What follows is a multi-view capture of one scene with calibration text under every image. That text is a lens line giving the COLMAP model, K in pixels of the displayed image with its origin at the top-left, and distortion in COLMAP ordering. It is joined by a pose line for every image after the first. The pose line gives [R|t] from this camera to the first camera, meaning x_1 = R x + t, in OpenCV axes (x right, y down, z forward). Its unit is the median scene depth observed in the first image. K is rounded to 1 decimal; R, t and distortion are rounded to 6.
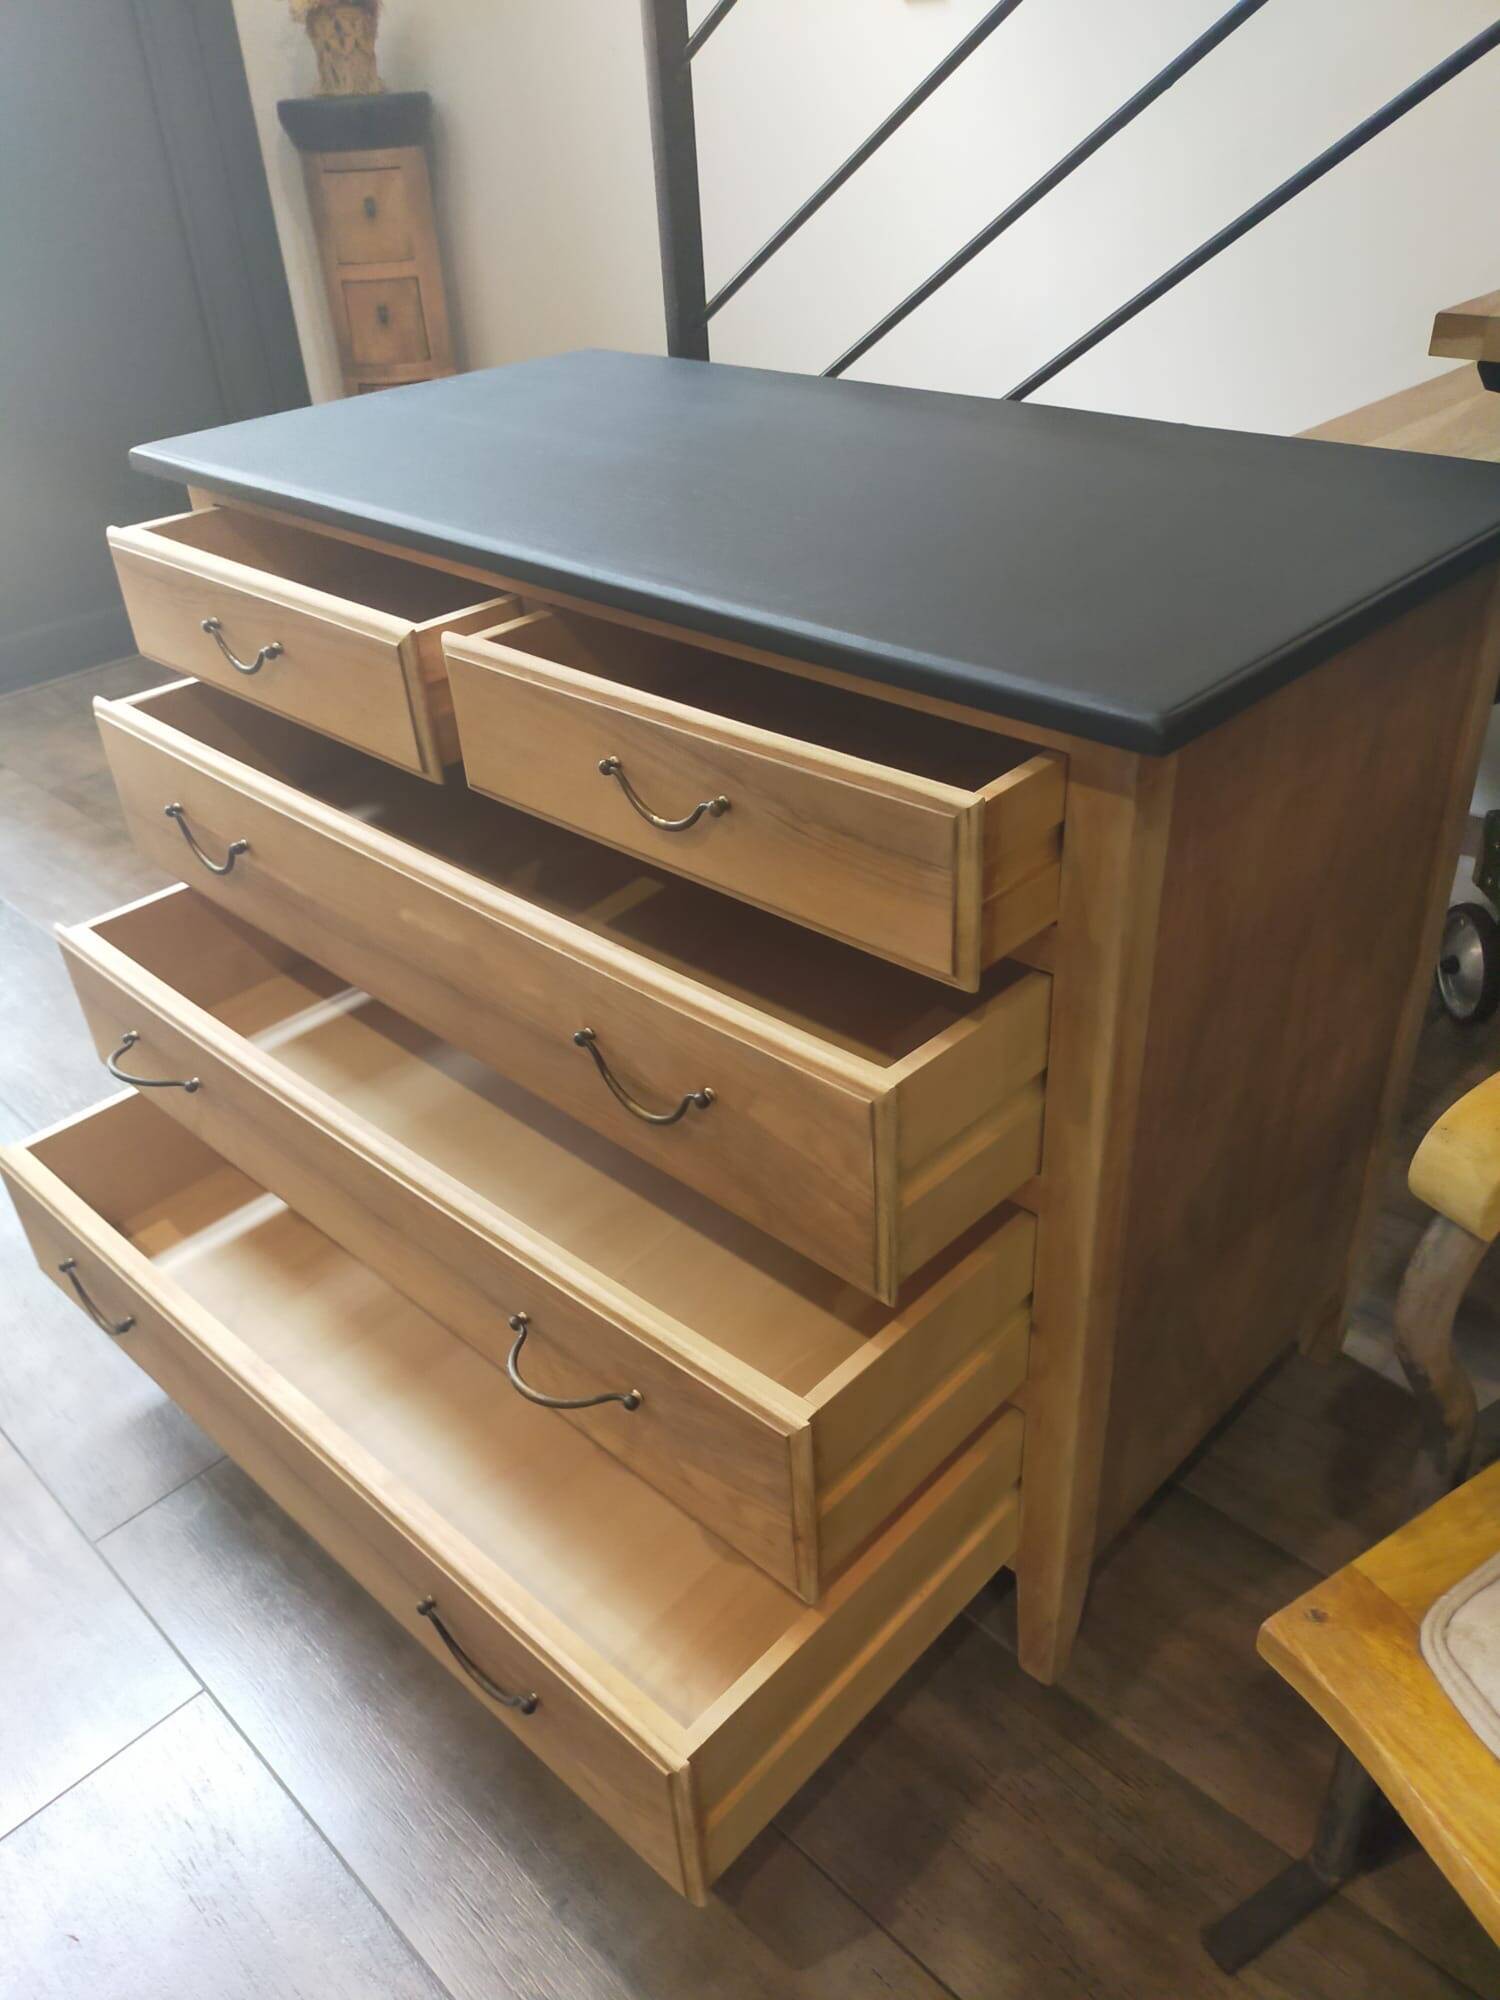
lens RADIAL K [[1544.0, 0, 724.8], [0, 1544.0, 1033.4], [0, 0, 1]] dist [0.041508, -0.045230]
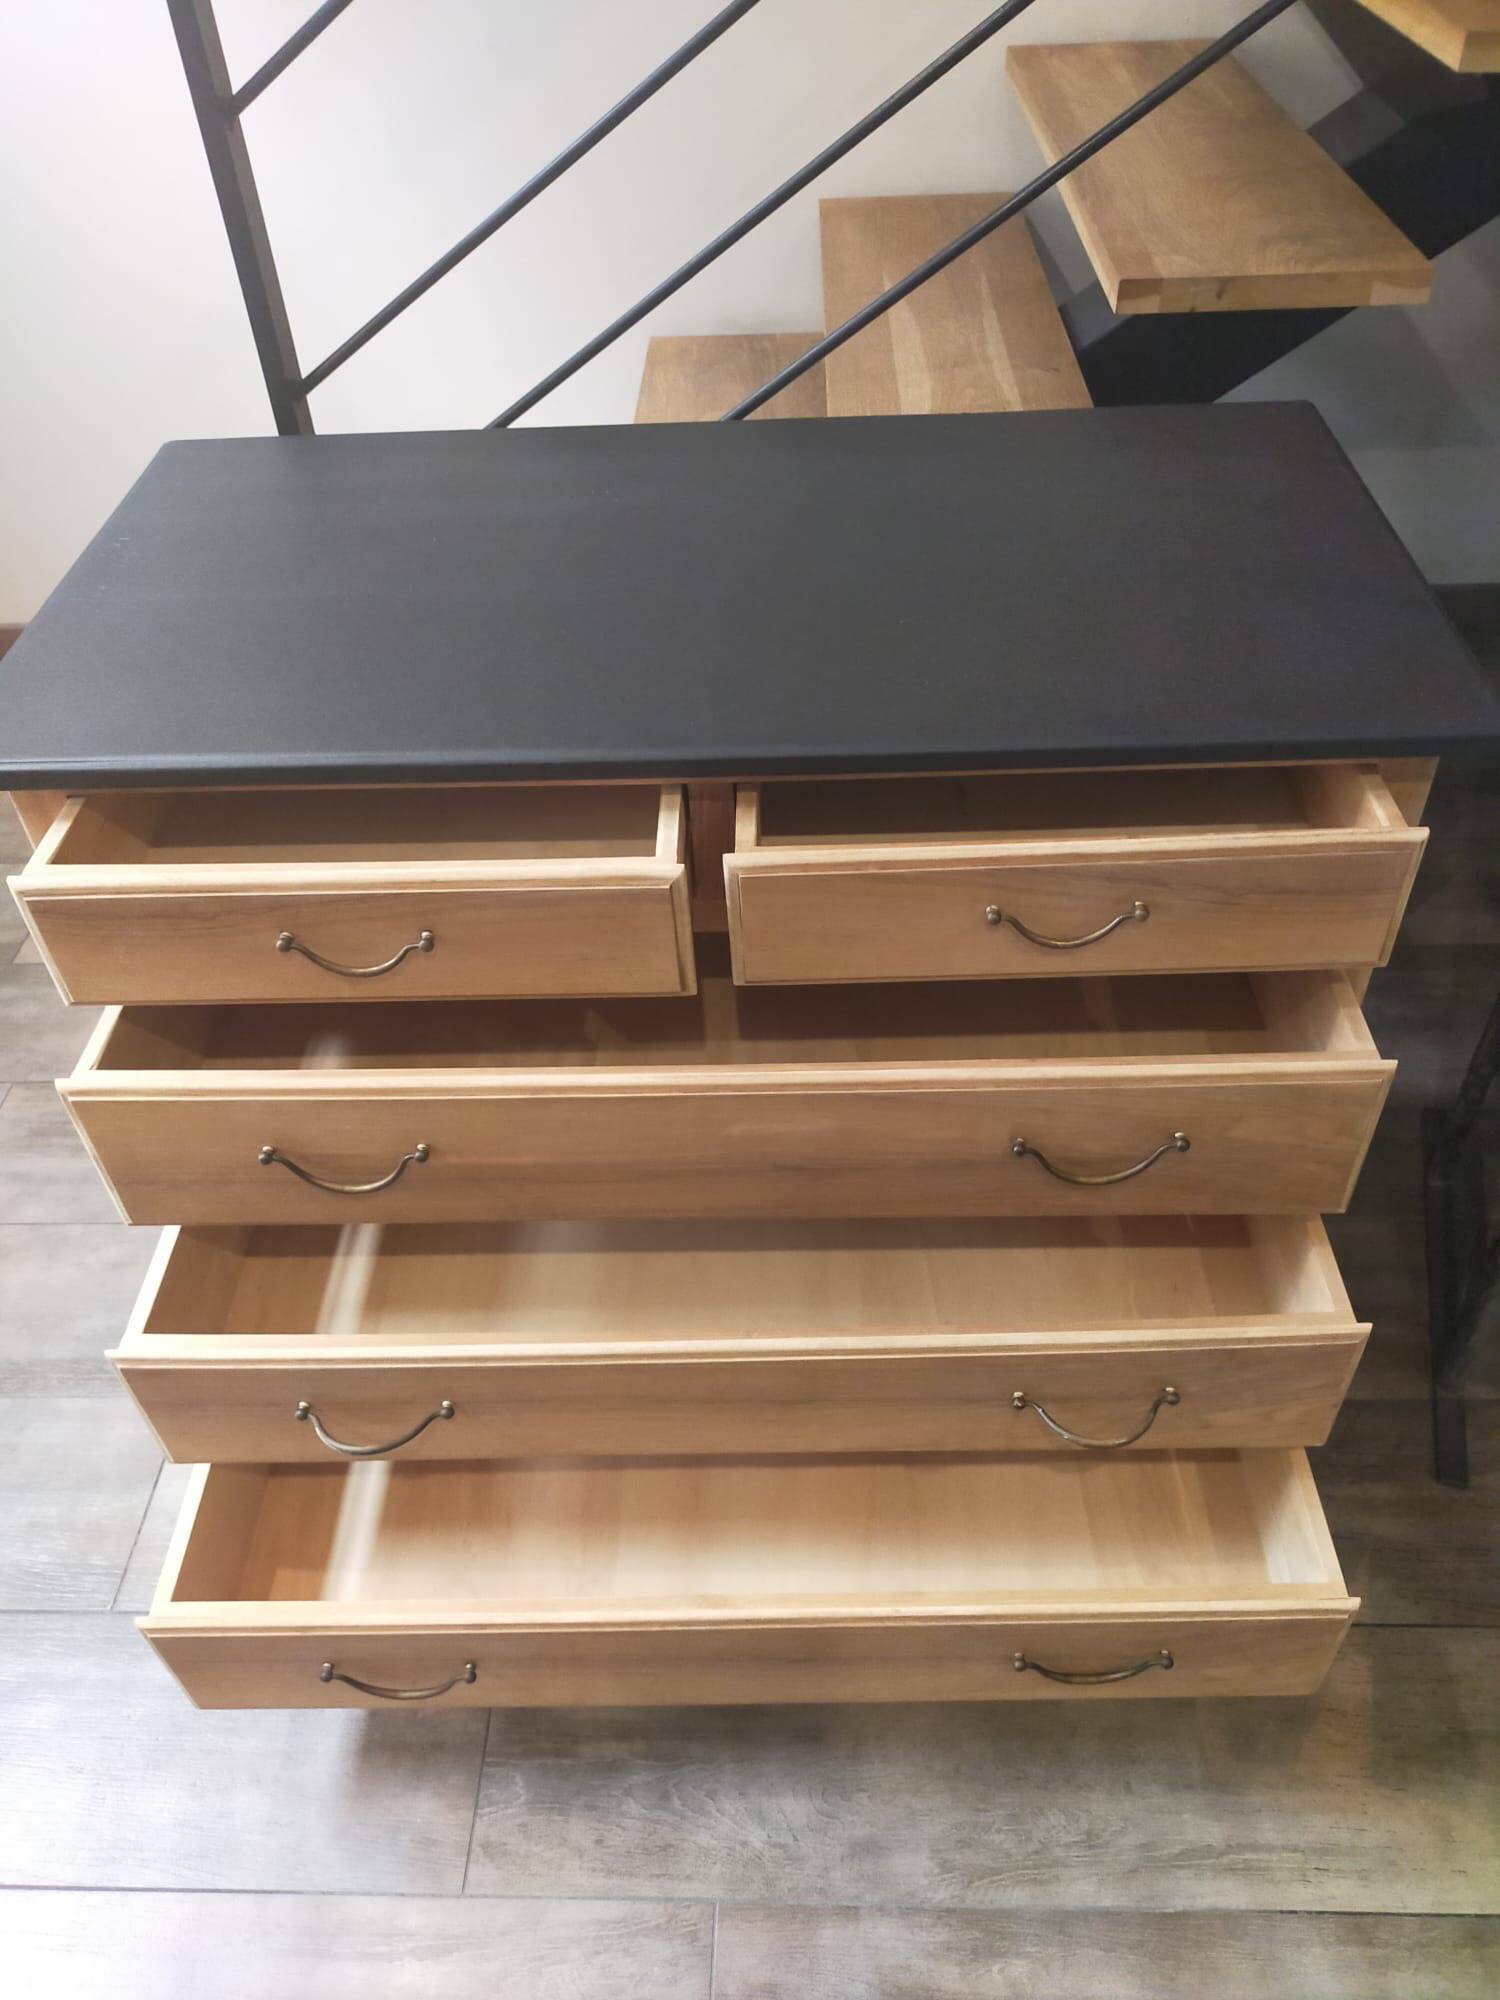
lens RADIAL K [[1544.0, 0, 742.1], [0, 1544.0, 1038.6], [0, 0, 1]] dist [0.041508, -0.045230]
pose [[0.722753, -0.462588, 0.513459, -0.581177], [0.382489, 0.886535, 0.260304, -0.326071], [-0.575613, 0.008257, 0.817680, 0.167205]]
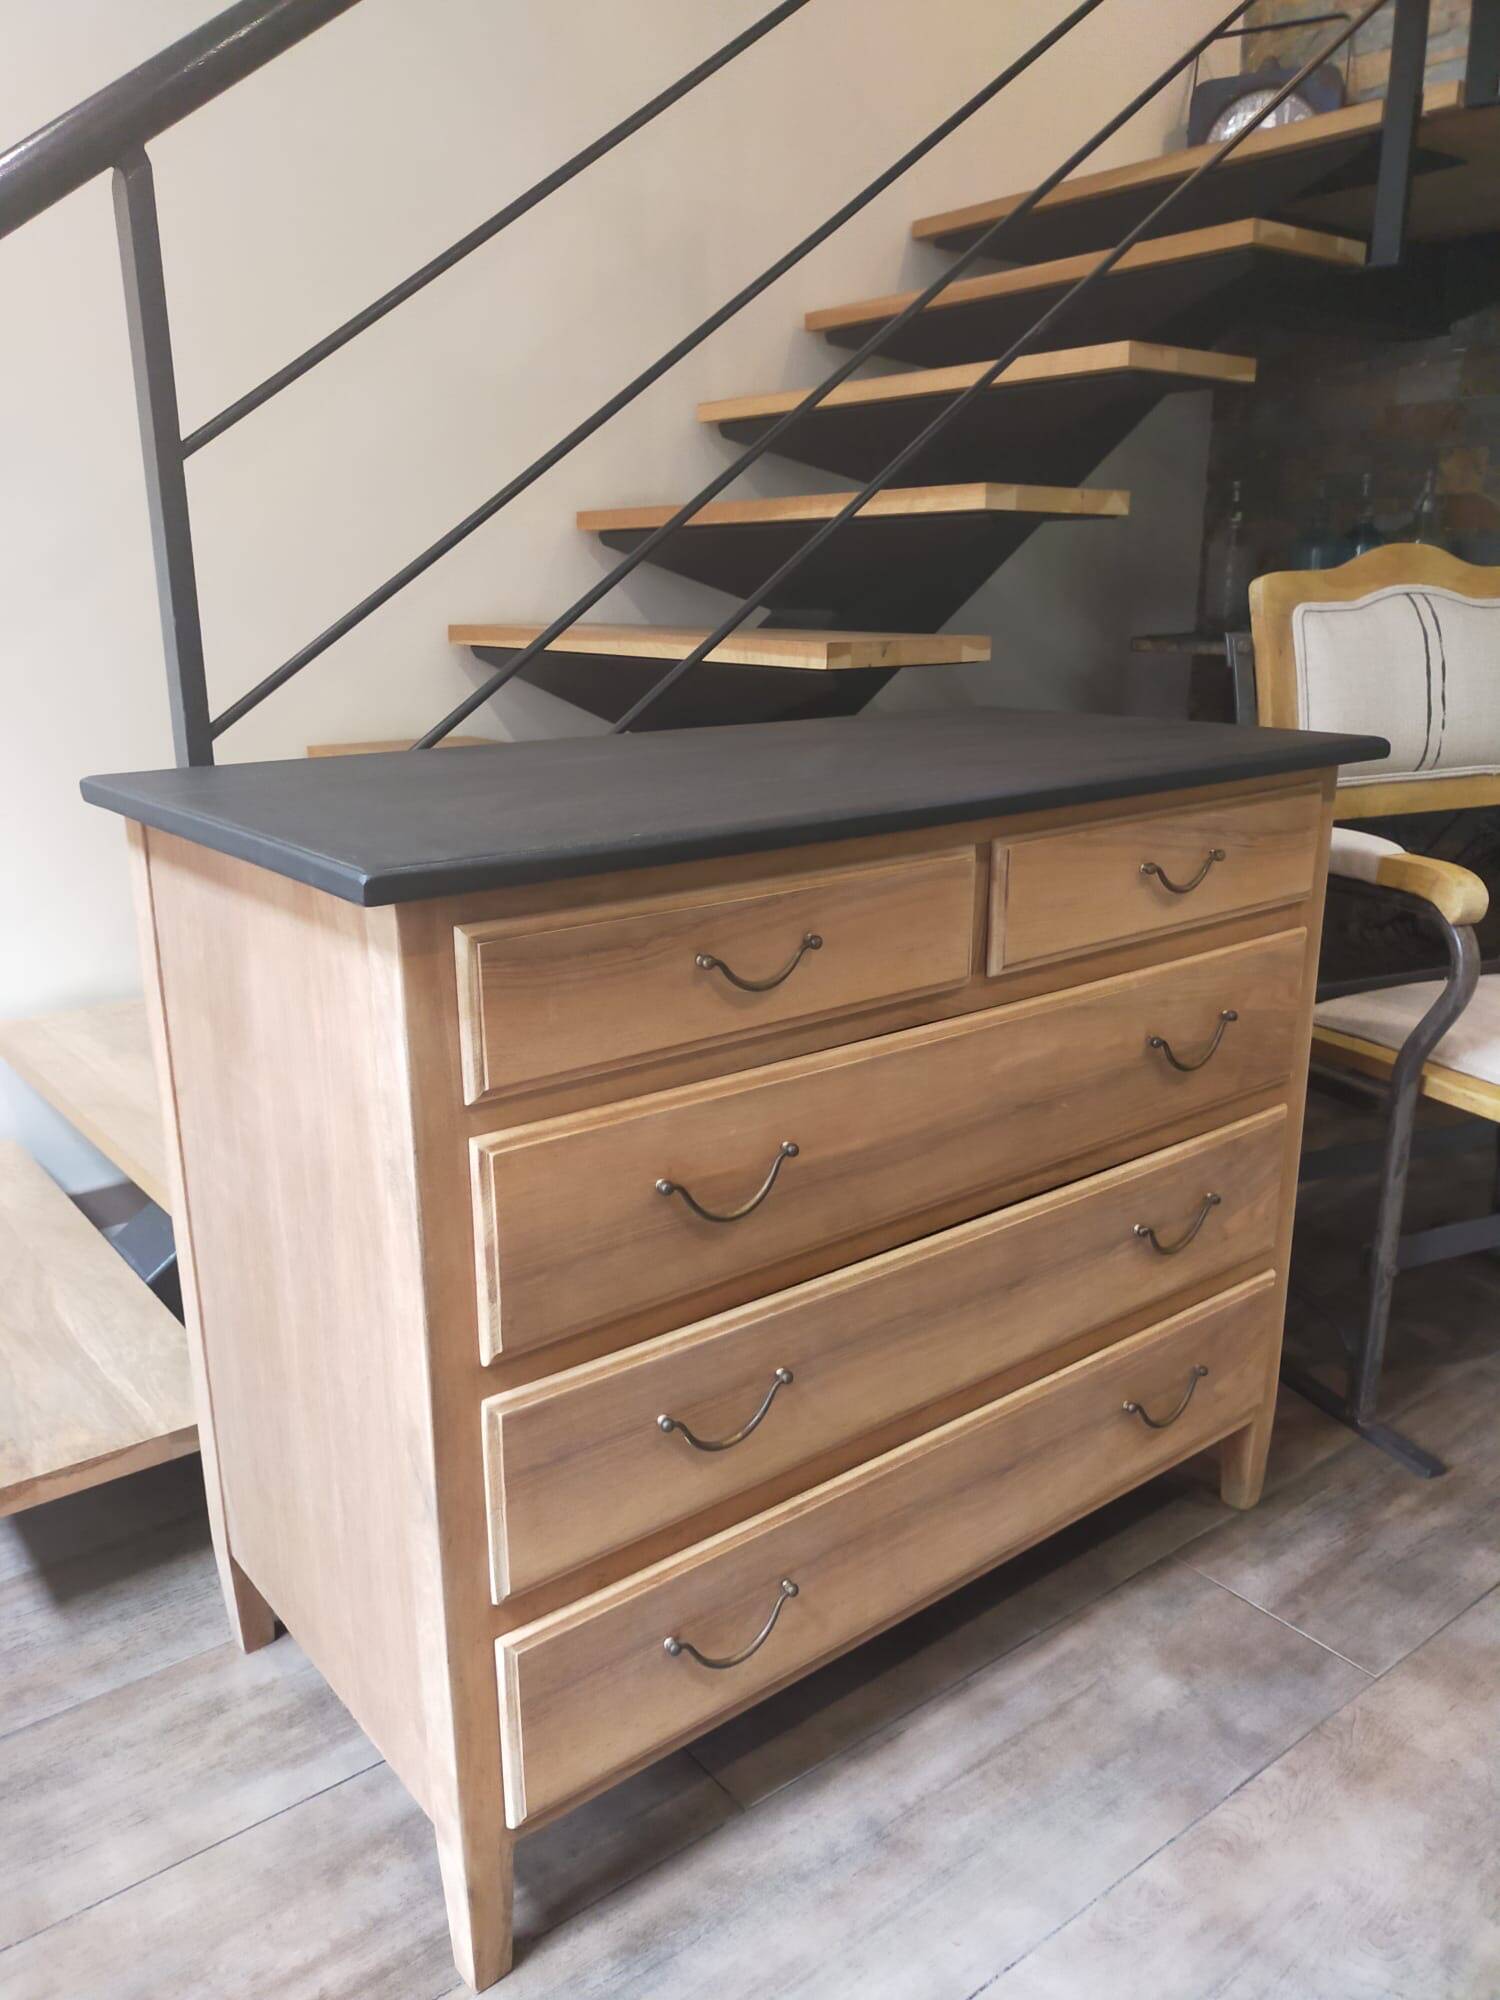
lens RADIAL K [[1544.0, 0, 766.6], [0, 1544.0, 1024.1], [0, 0, 1]] dist [0.041508, -0.045230]
pose [[0.104651, -0.226535, 0.968365, -1.039235], [0.543937, 0.828202, 0.134963, -0.344014], [-0.832575, 0.512605, 0.209892, 0.825769]]
